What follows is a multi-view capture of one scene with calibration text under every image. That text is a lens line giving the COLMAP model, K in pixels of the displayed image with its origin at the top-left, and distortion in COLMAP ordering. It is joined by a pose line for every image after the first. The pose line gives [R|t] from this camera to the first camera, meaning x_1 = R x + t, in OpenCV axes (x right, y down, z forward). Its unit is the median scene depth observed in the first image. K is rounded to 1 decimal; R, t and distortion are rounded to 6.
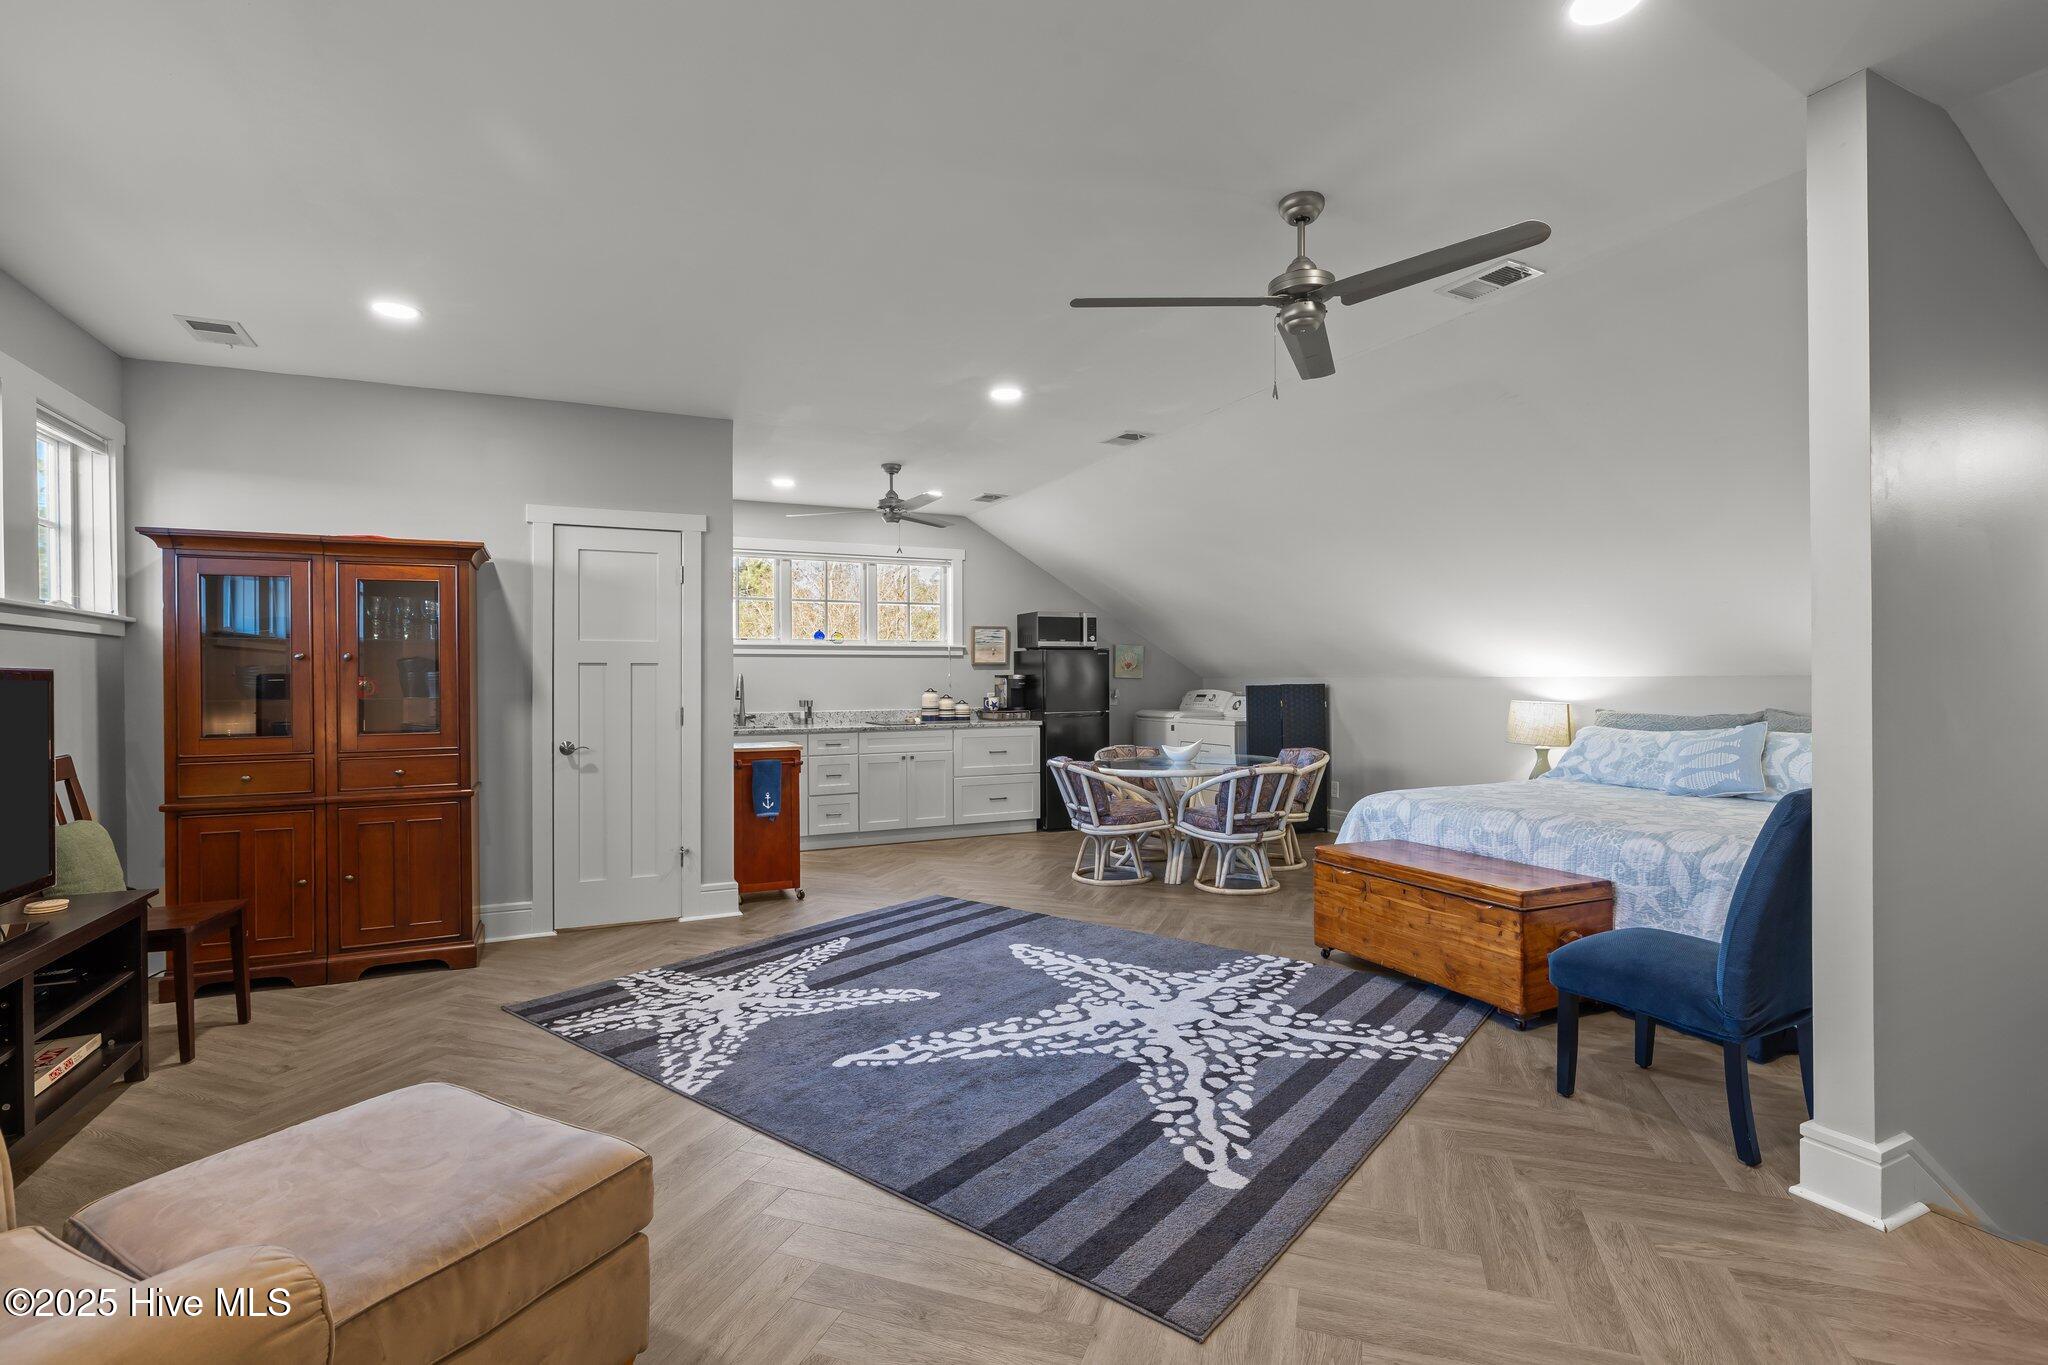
lens RADIAL K [[979.7, 0, 1024.5], [0, 979.7, 679.0], [0, 0, 1]] dist [0.000341, -0.000176]
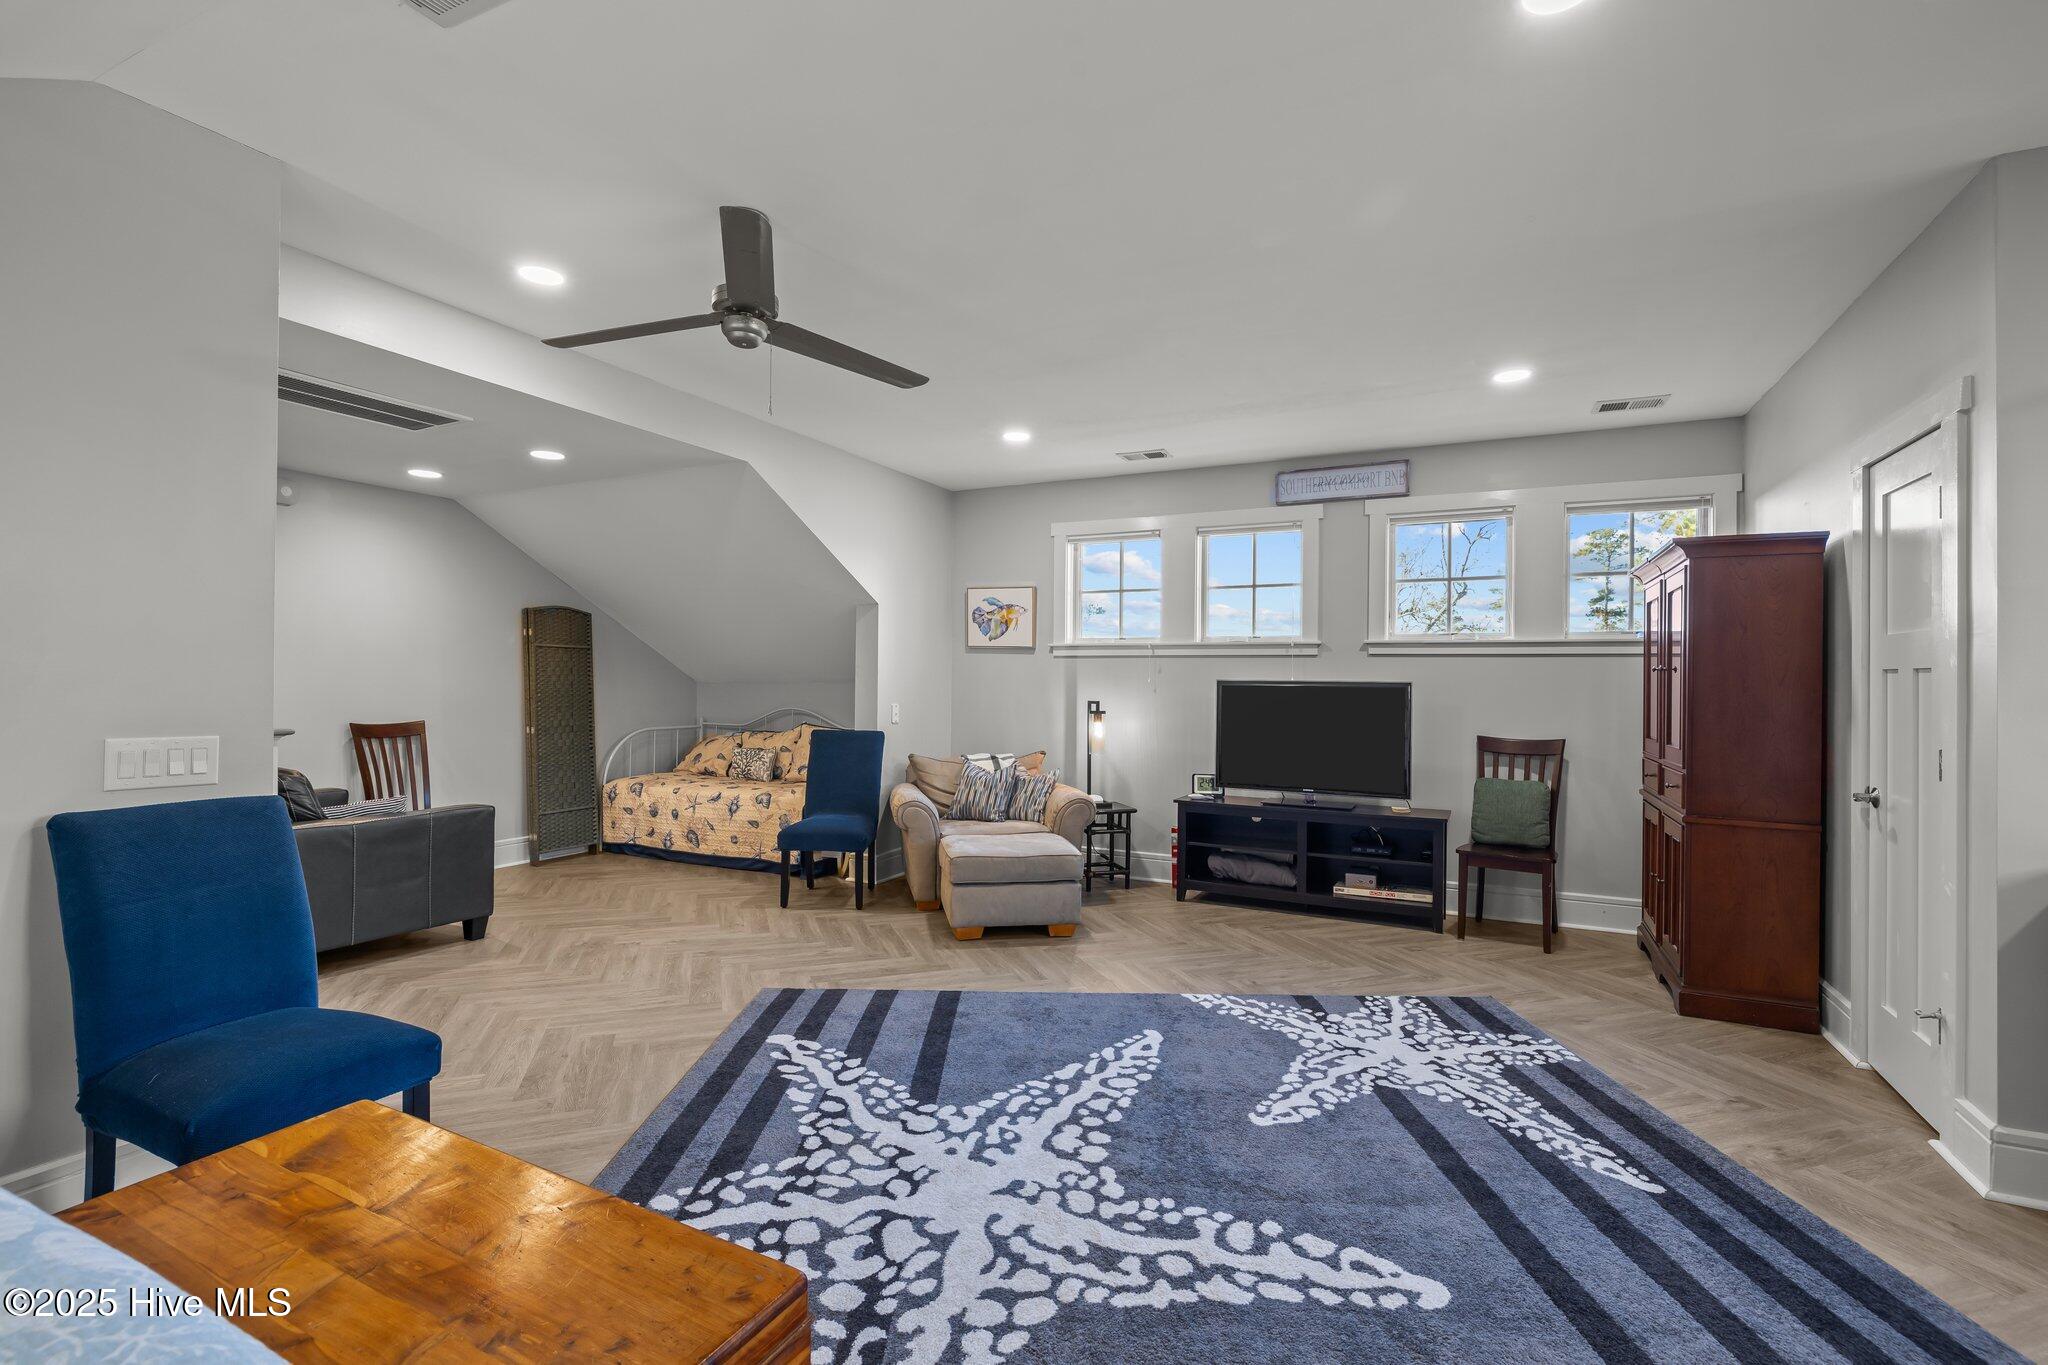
lens RADIAL K [[934.5, 0, 1022.0], [0, 934.5, 684.2], [0, 0, 1]] dist [-0.000461, -0.000160]
pose [[-0.794262, -0.000559, -0.607576, 0.306929], [-0.005339, 0.999967, 0.006059, -0.005979], [0.607553, 0.008056, -0.794239, 0.931022]]
